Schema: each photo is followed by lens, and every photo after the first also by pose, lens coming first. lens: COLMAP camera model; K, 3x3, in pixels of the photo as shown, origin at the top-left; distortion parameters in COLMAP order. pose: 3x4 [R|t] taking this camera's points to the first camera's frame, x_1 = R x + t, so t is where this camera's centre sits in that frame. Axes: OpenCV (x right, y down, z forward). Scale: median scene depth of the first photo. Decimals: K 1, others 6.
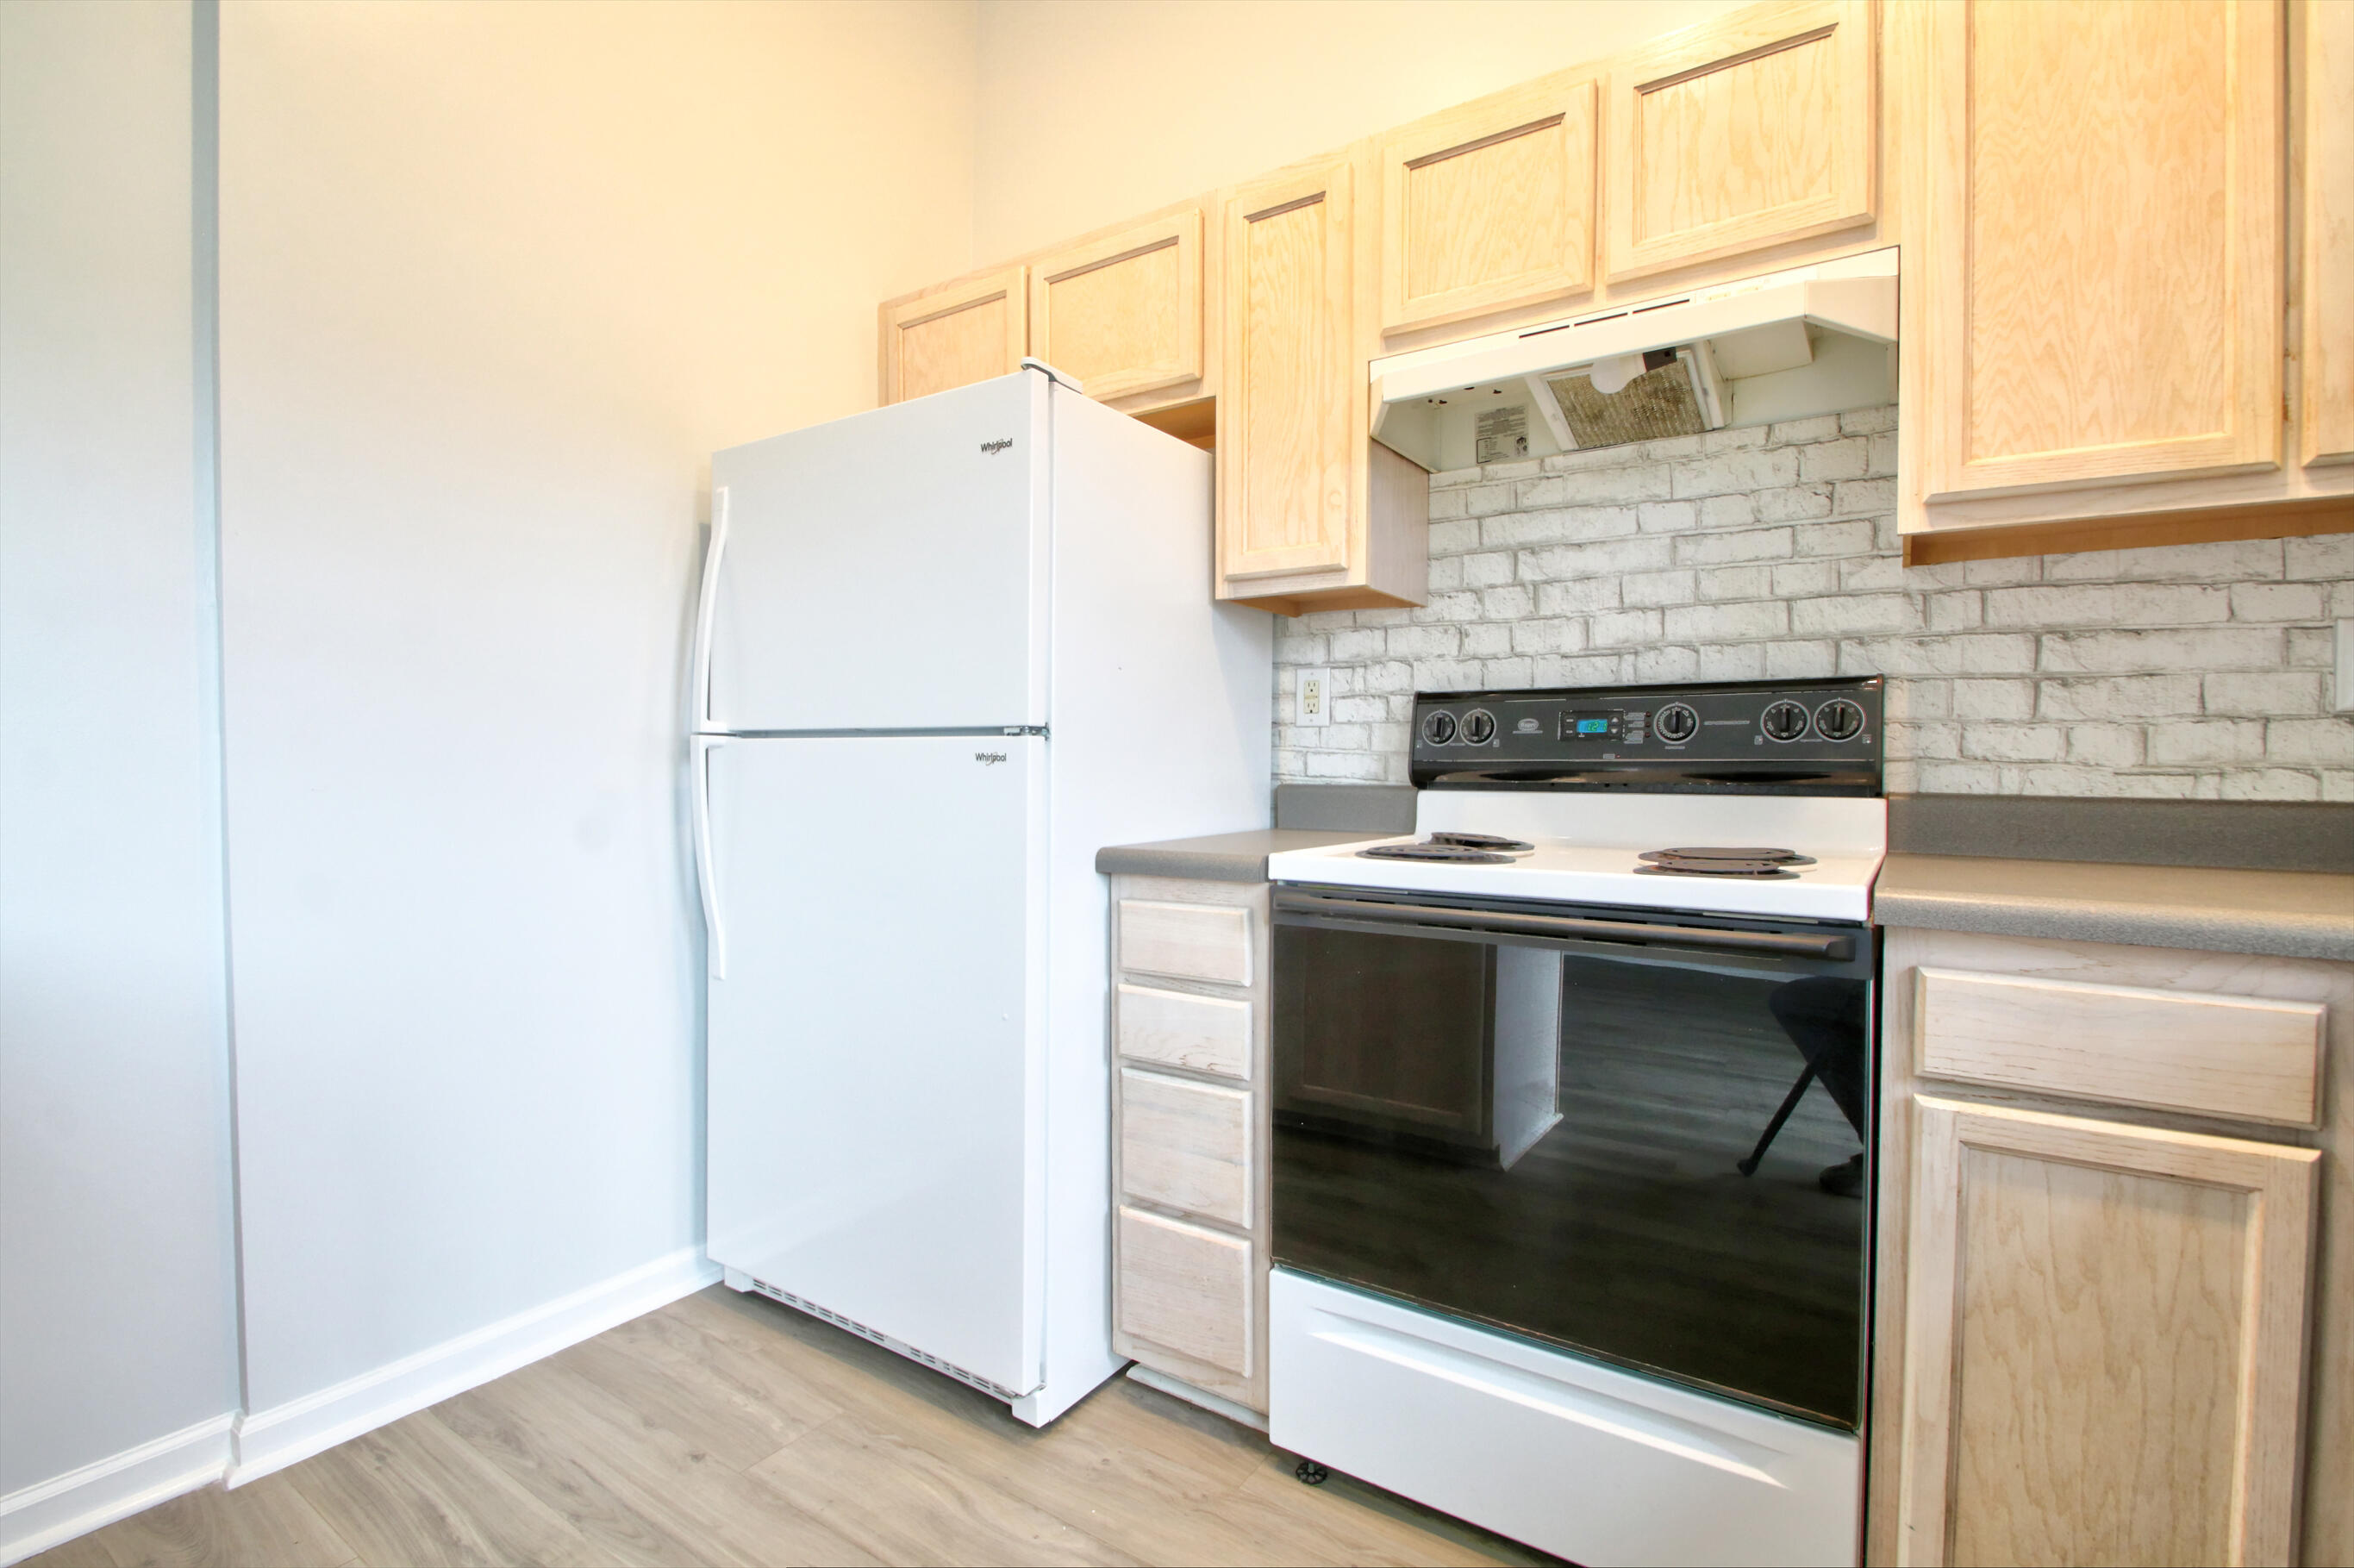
lens RADIAL K [[1082.4, 0, 1182.5], [0, 1082.4, 785.1], [0, 0, 1]] dist [0.008490, -0.015428]
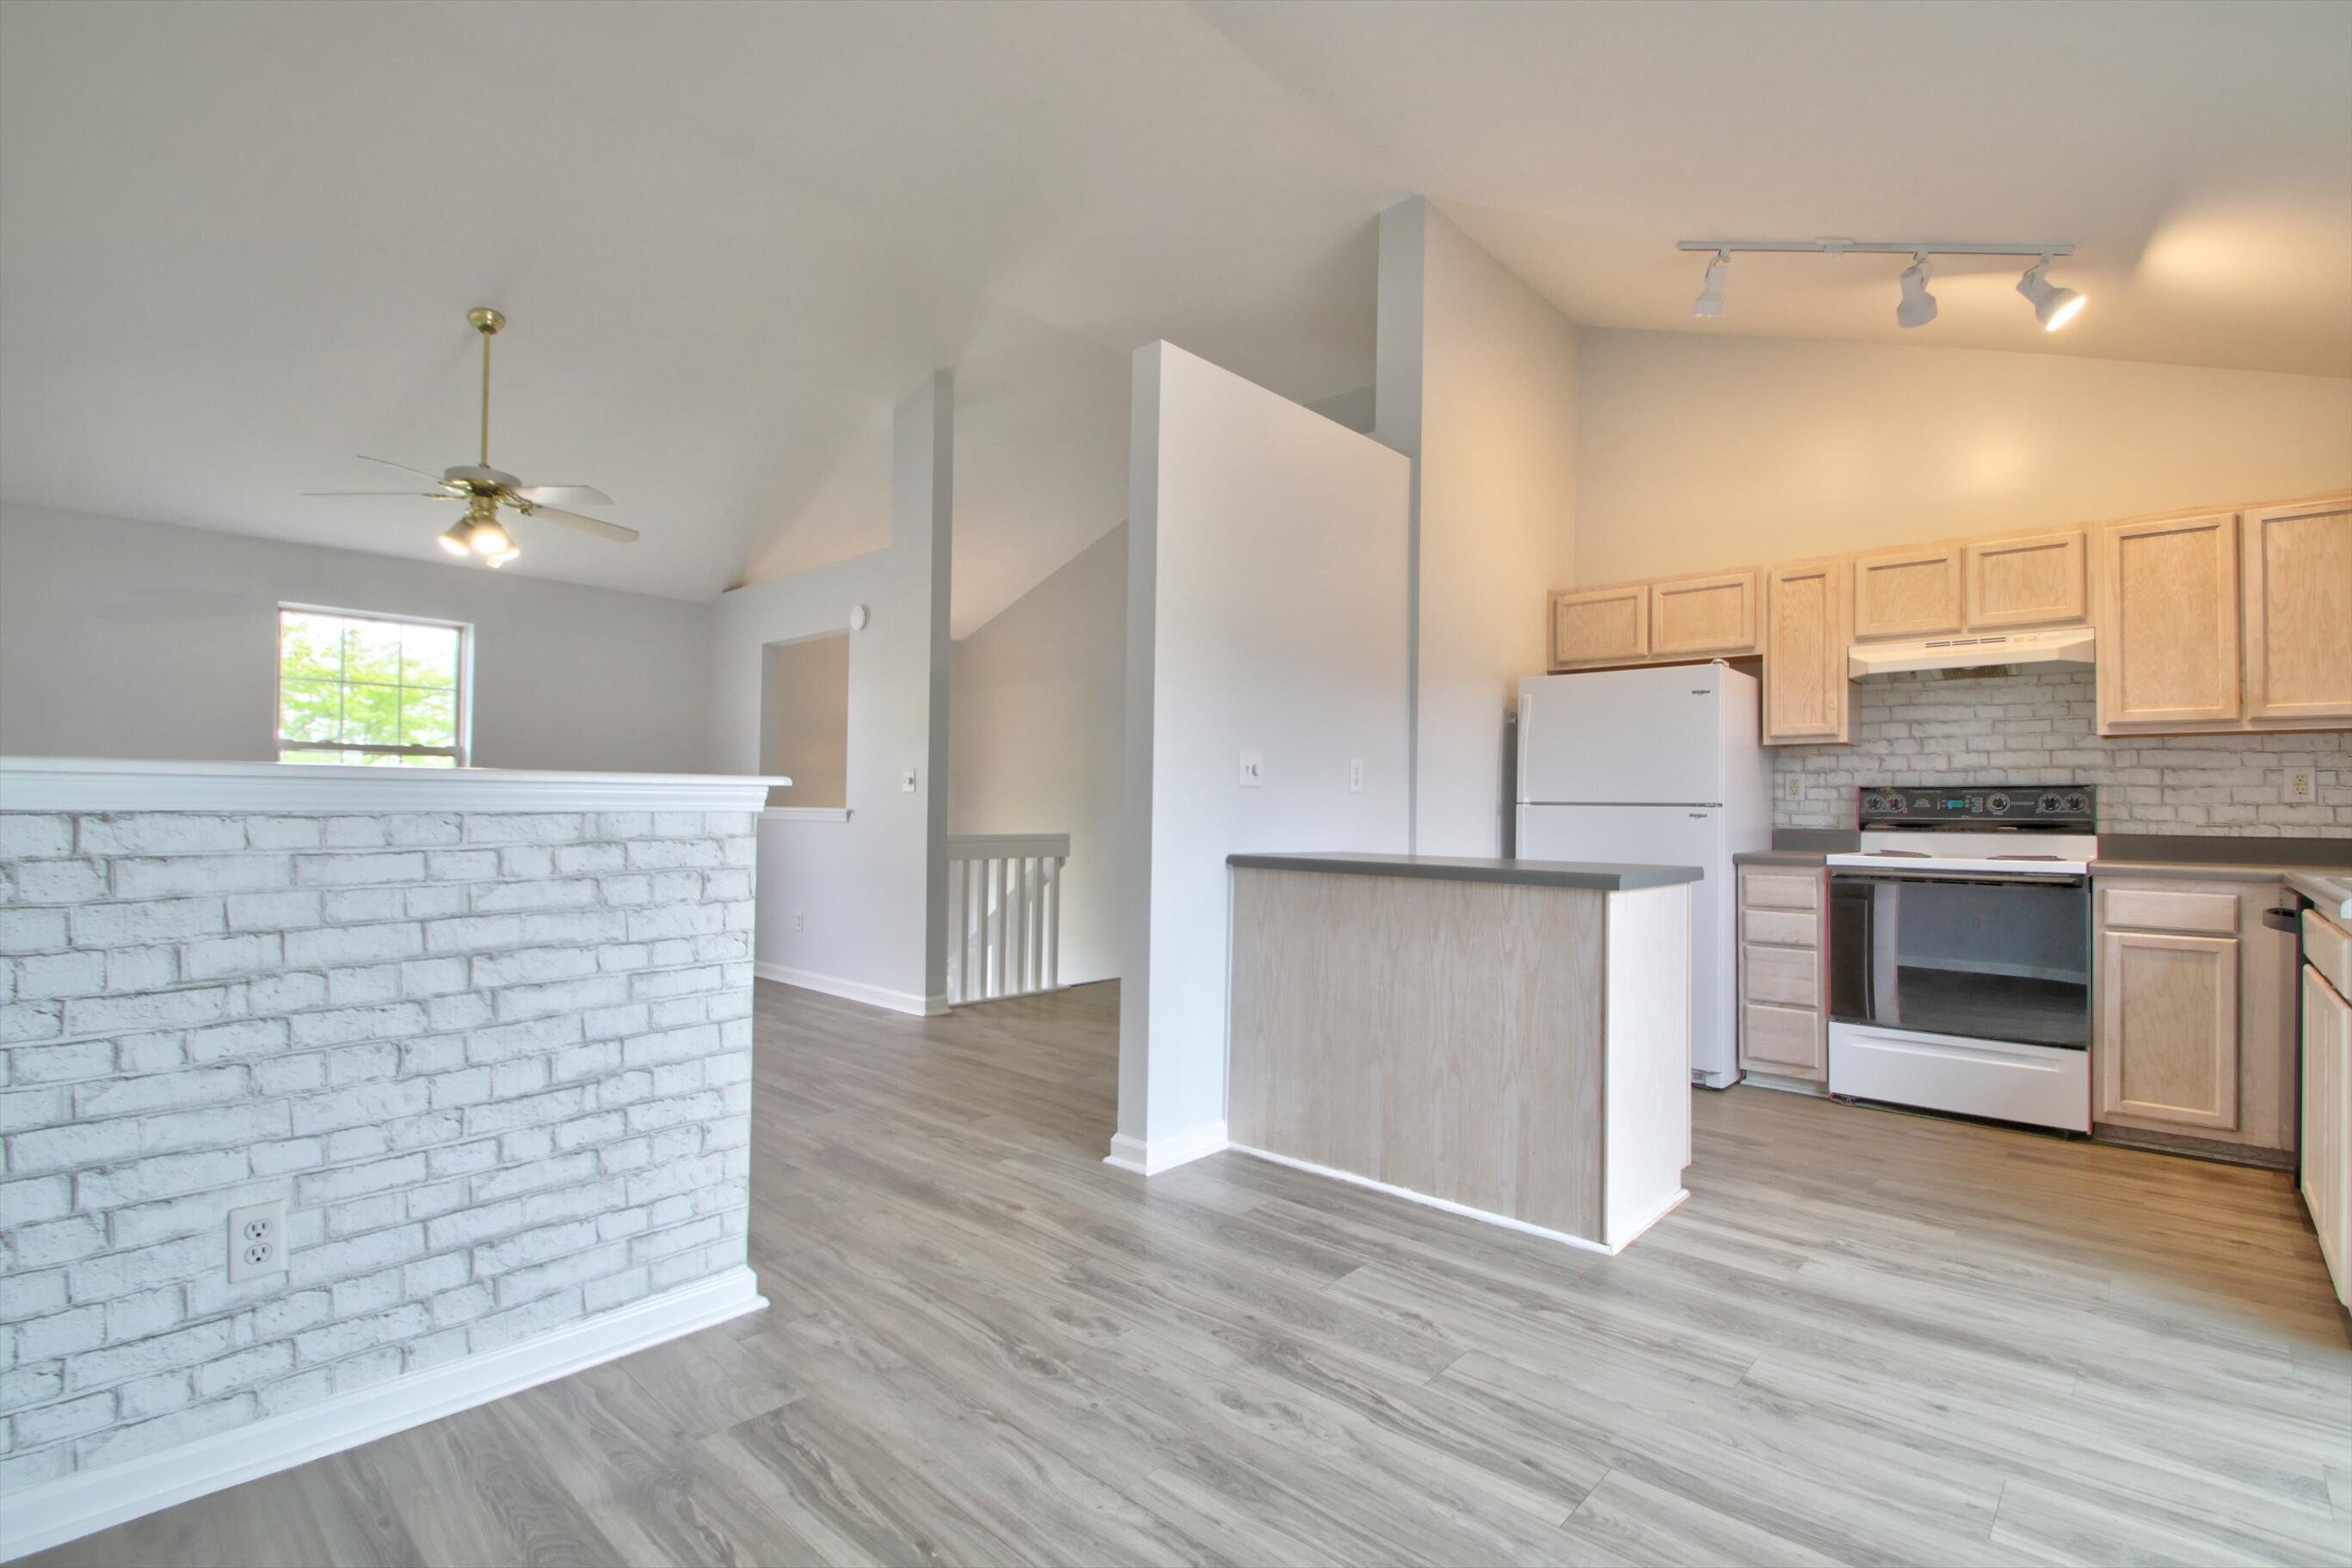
lens RADIAL K [[1080.3, 0, 1176.0], [0, 1080.3, 784.0], [0, 0, 1]] dist [0.023351, -0.026052]
pose [[0.988638, 0.004609, -0.150243, -0.964244], [-0.011824, 0.998817, -0.047159, 0.033310], [0.149848, 0.048399, 0.987524, -1.609213]]
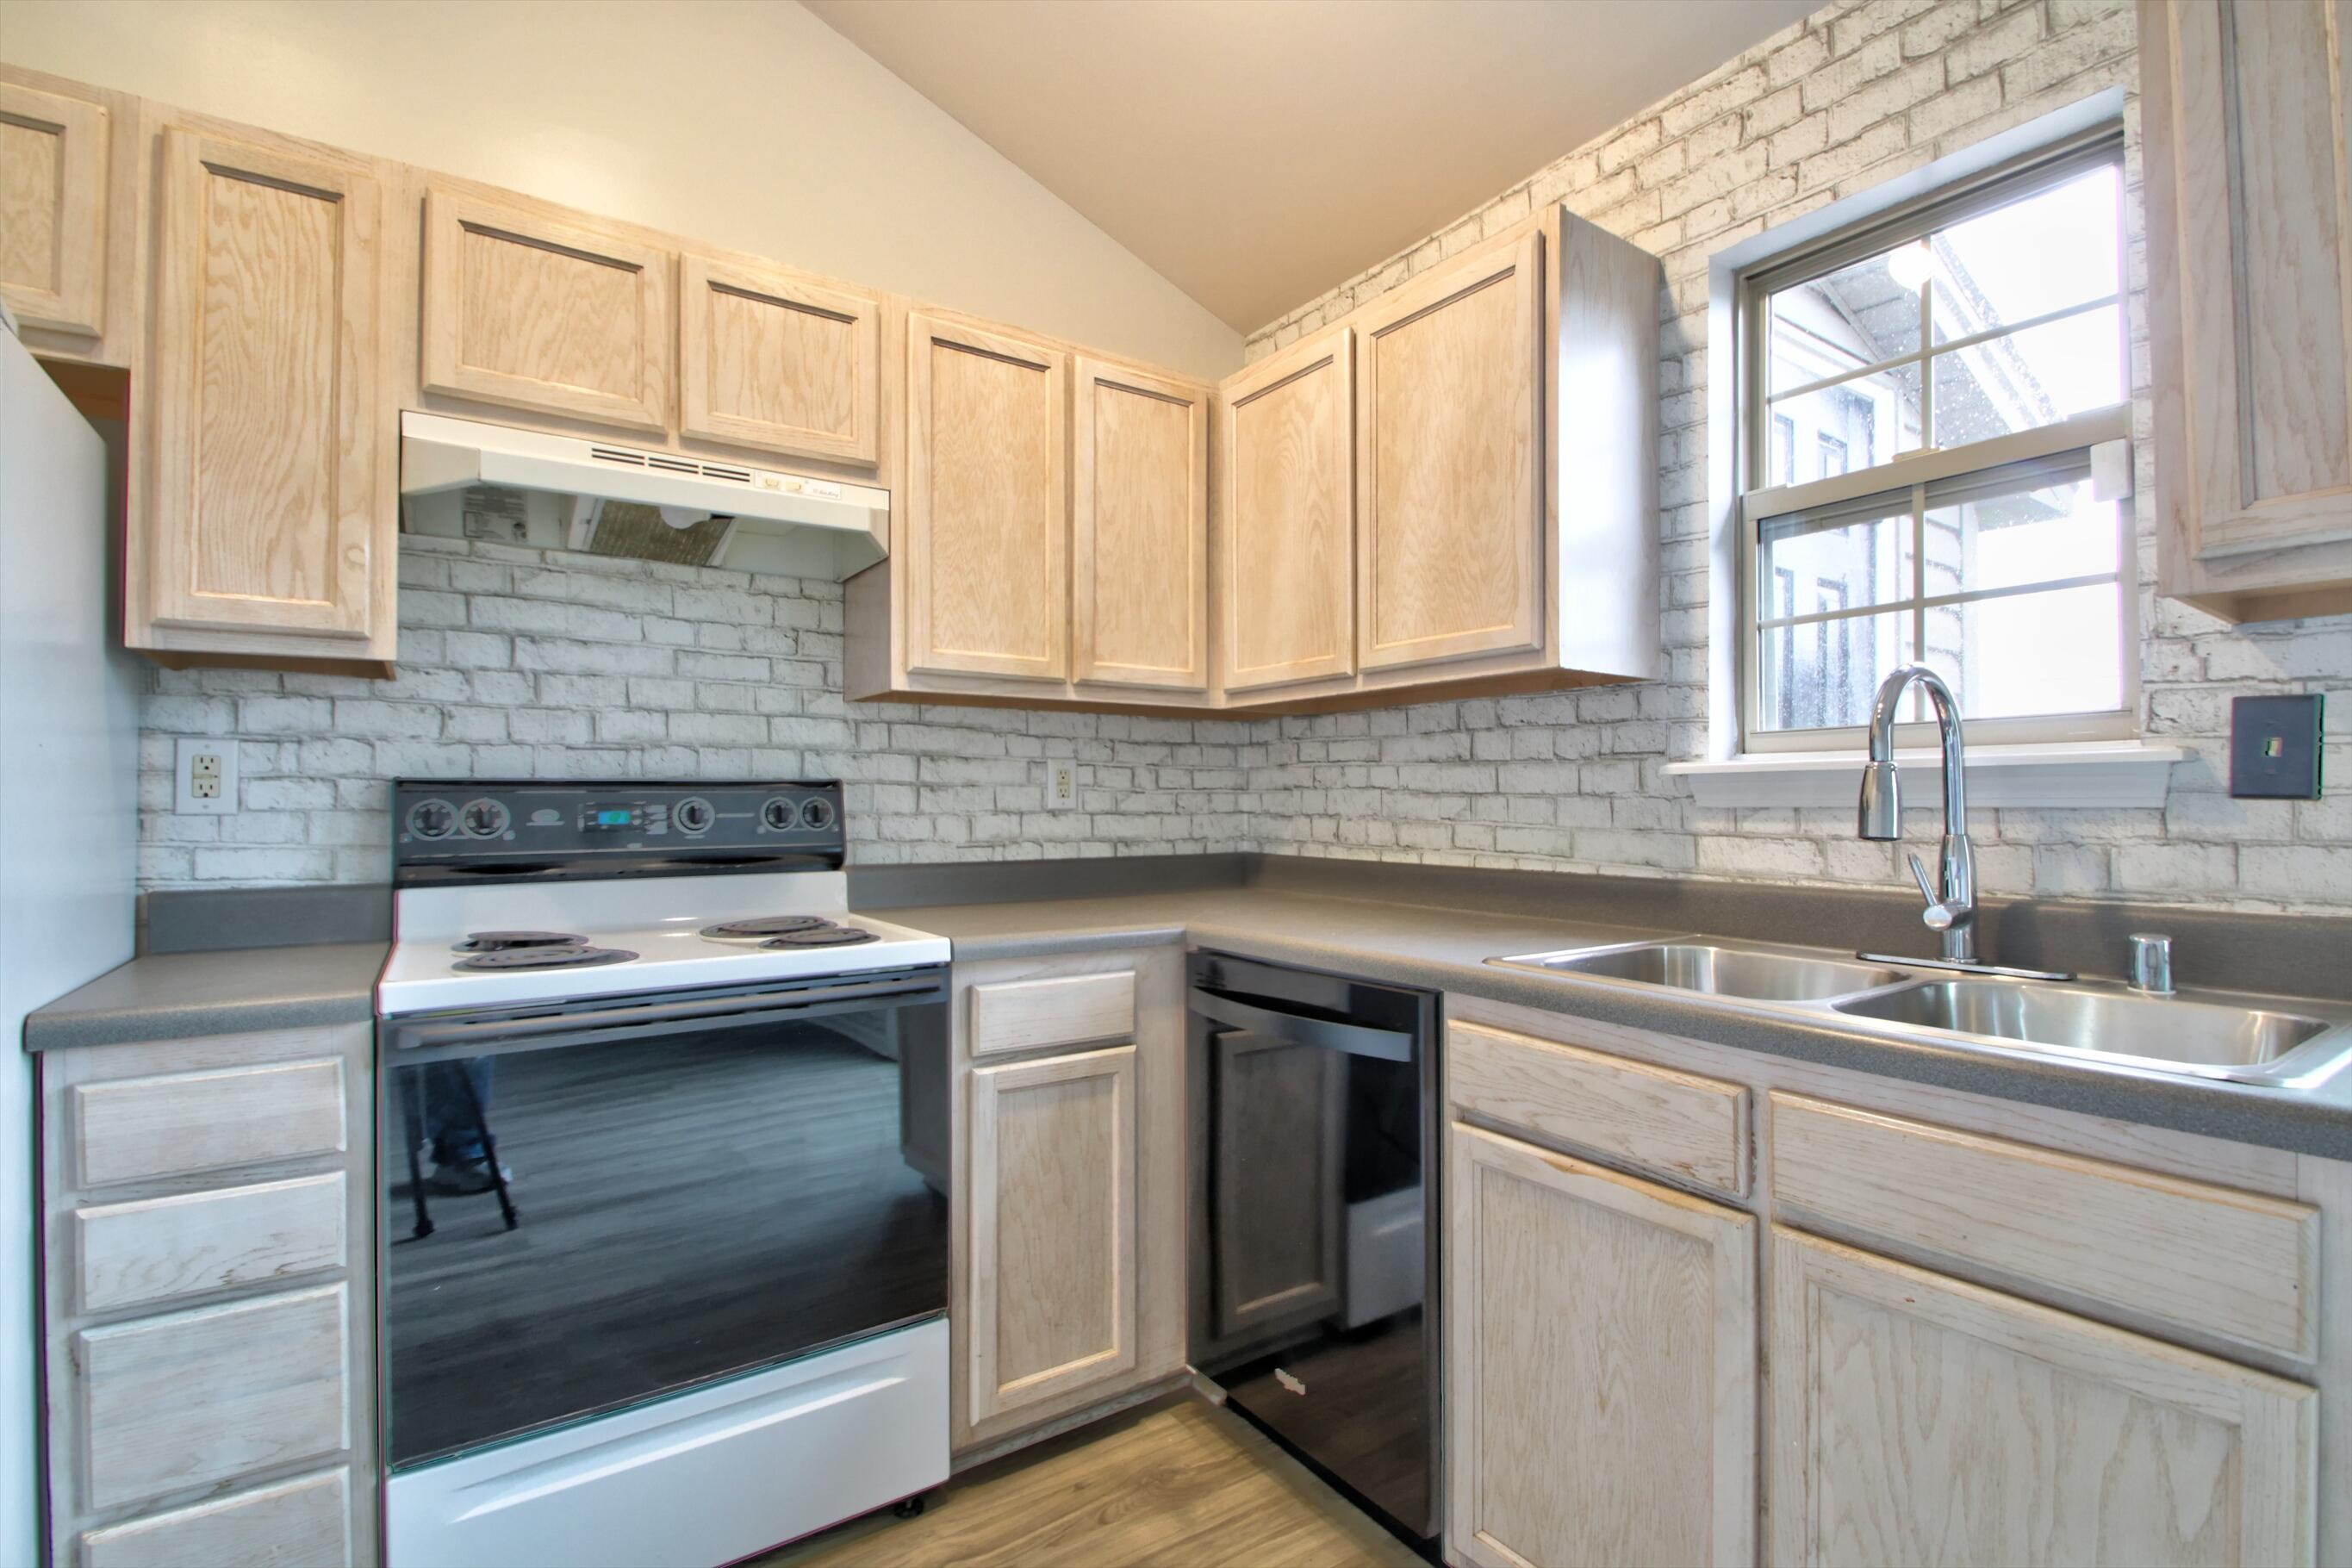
lens RADIAL K [[1081.5, 0, 1181.5], [0, 1081.5, 785.1], [0, 0, 1]] dist [0.008490, -0.015428]
pose [[0.365284, 0.010486, 0.930837, -0.440830], [0.026388, 0.999418, -0.021613, -0.052204], [-0.930522, 0.032458, 0.364794, 0.100032]]
